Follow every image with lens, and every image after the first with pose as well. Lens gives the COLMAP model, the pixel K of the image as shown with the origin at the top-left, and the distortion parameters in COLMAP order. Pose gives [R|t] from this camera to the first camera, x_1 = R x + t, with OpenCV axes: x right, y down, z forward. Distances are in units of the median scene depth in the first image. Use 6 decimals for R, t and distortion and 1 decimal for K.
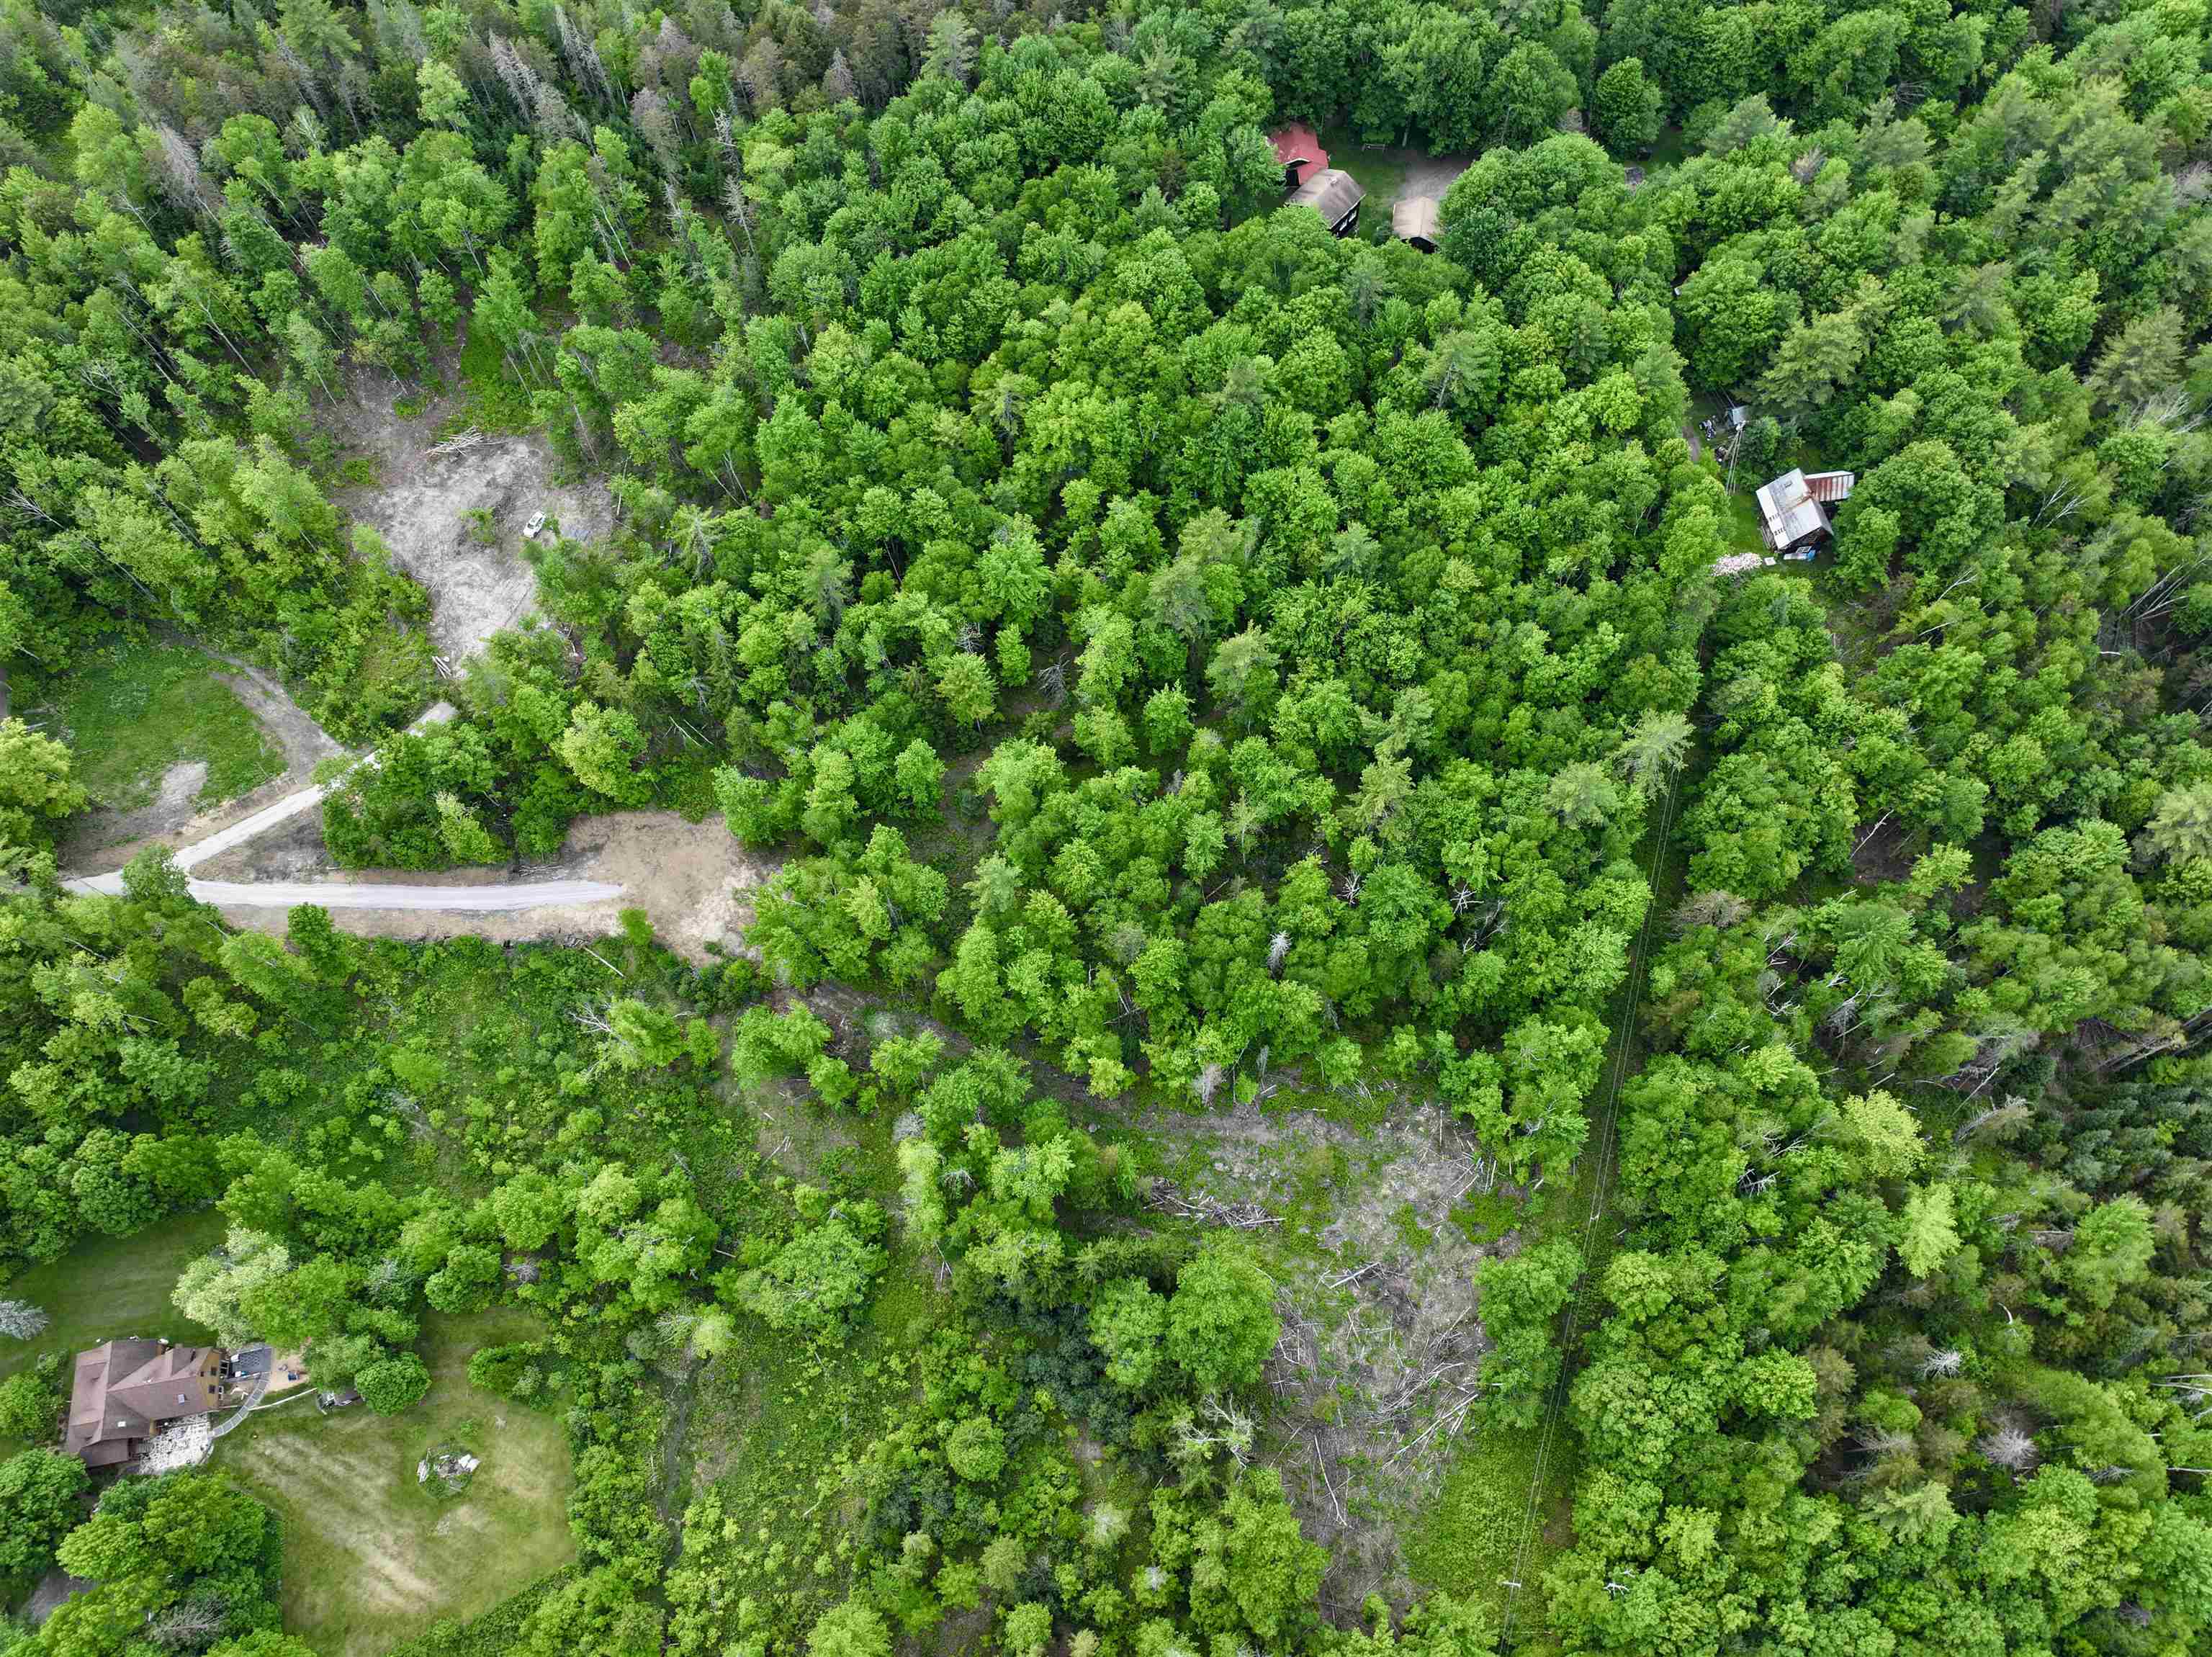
lens RADIAL K [[1554.7, 0, 1106.0], [0, 1554.7, 818.3], [0, 0, 1]] dist [-0.000777, 0.016355]
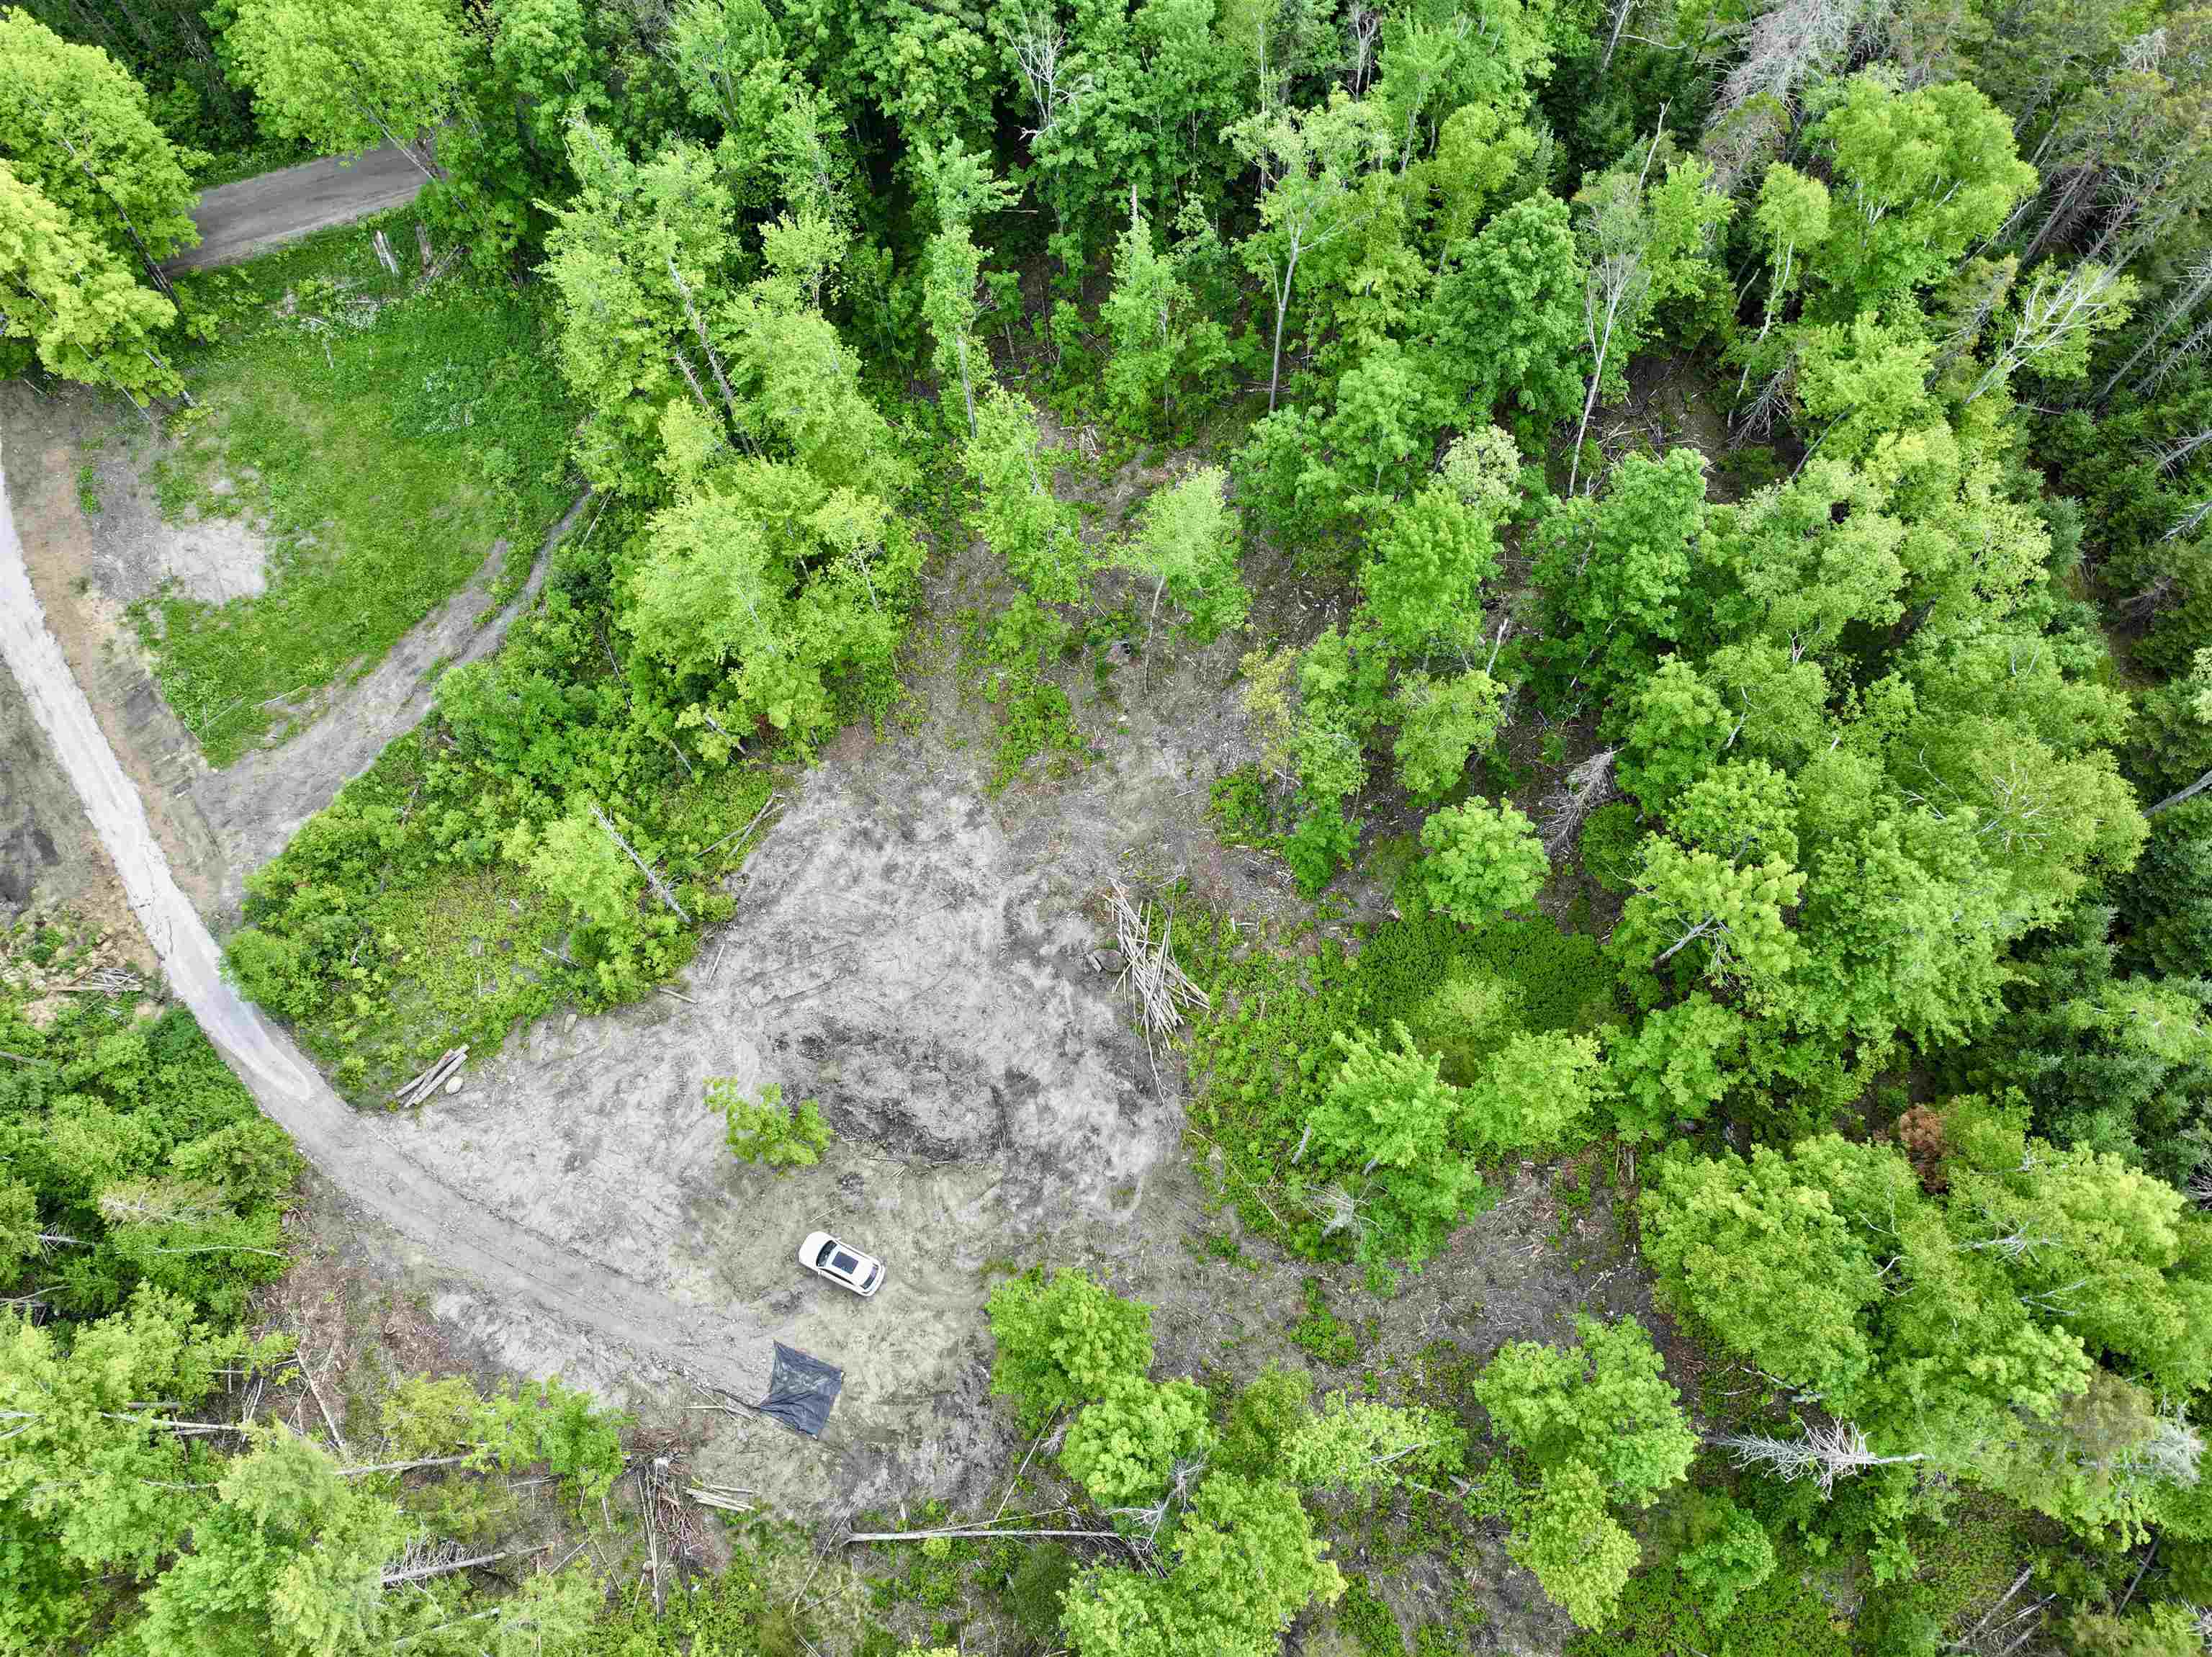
lens RADIAL K [[1554.7, 0, 1109.6], [0, 1554.7, 816.8], [0, 0, 1]] dist [-0.000777, 0.016355]
pose [[0.043103, 0.935043, -0.351905, -0.361413], [-0.892014, 0.194652, 0.407949, -0.423269], [0.449949, 0.296320, 0.842461, 0.771461]]
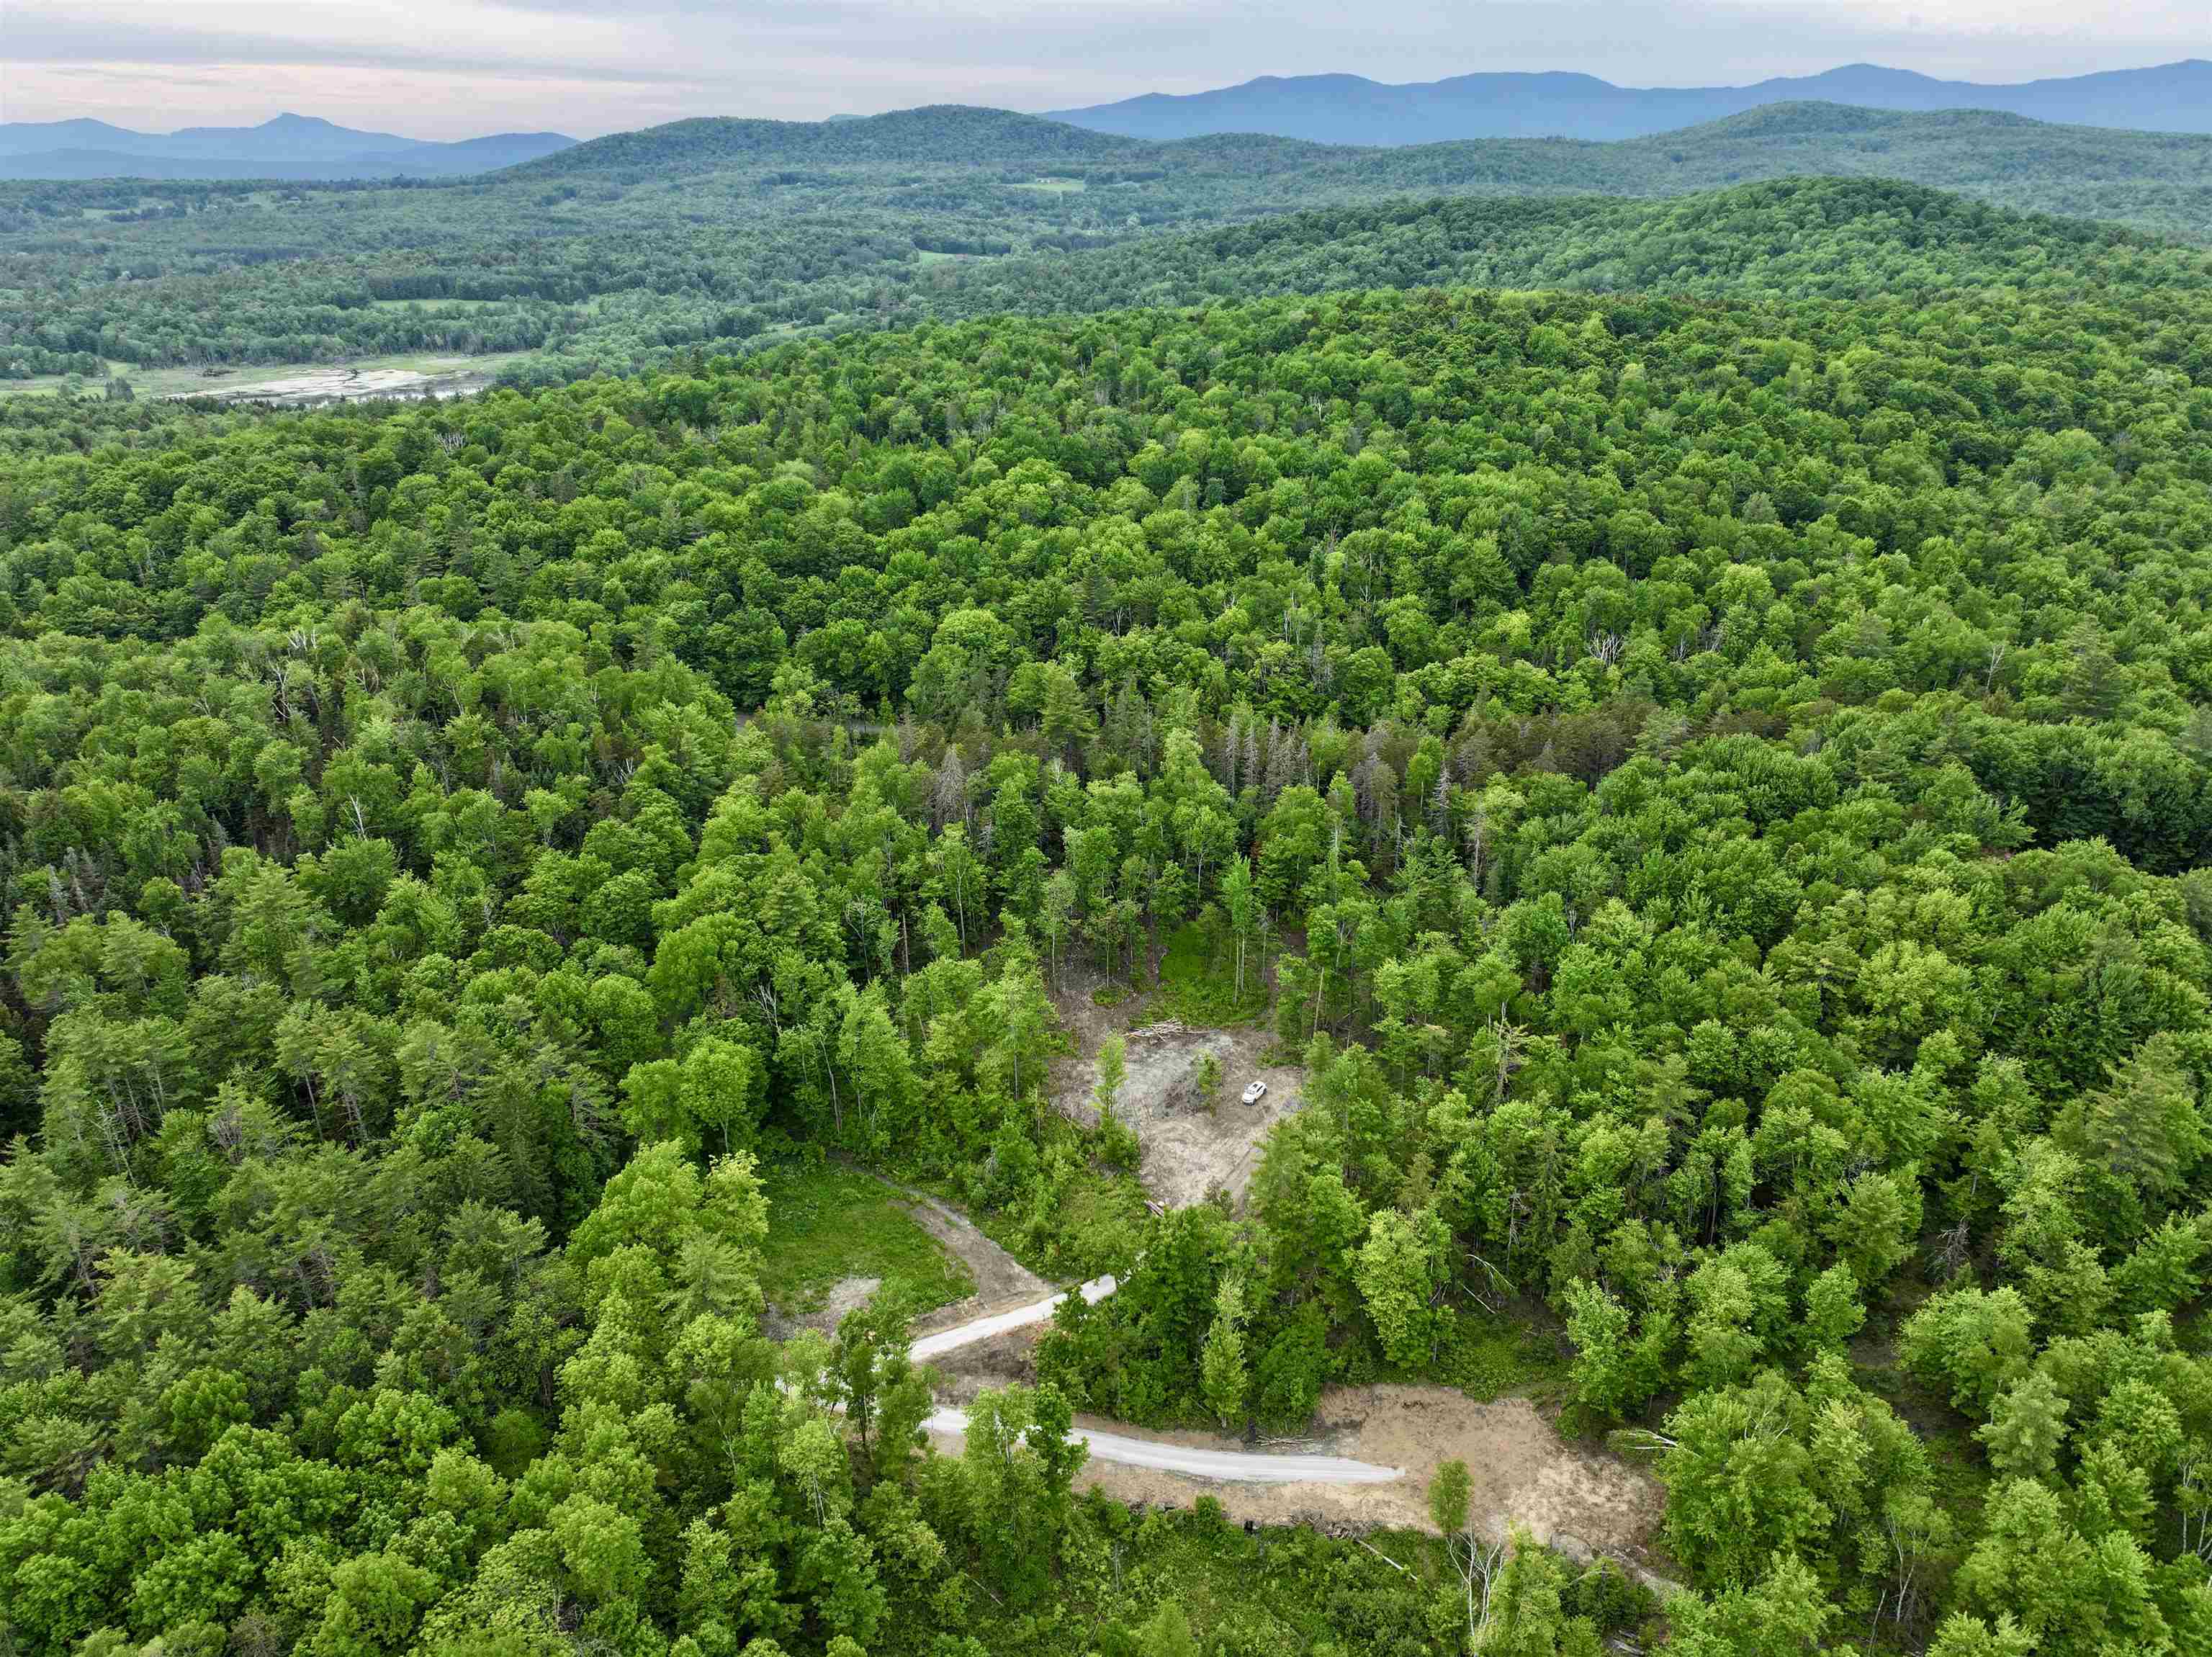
lens RADIAL K [[1554.7, 0, 1110.4], [0, 1554.7, 811.8], [0, 0, 1]] dist [-0.000777, 0.016355]
pose [[0.991574, 0.051043, -0.119058, -0.376398], [-0.116601, 0.752080, -0.648676, 0.309171], [0.056431, 0.657093, 0.751695, 0.218080]]
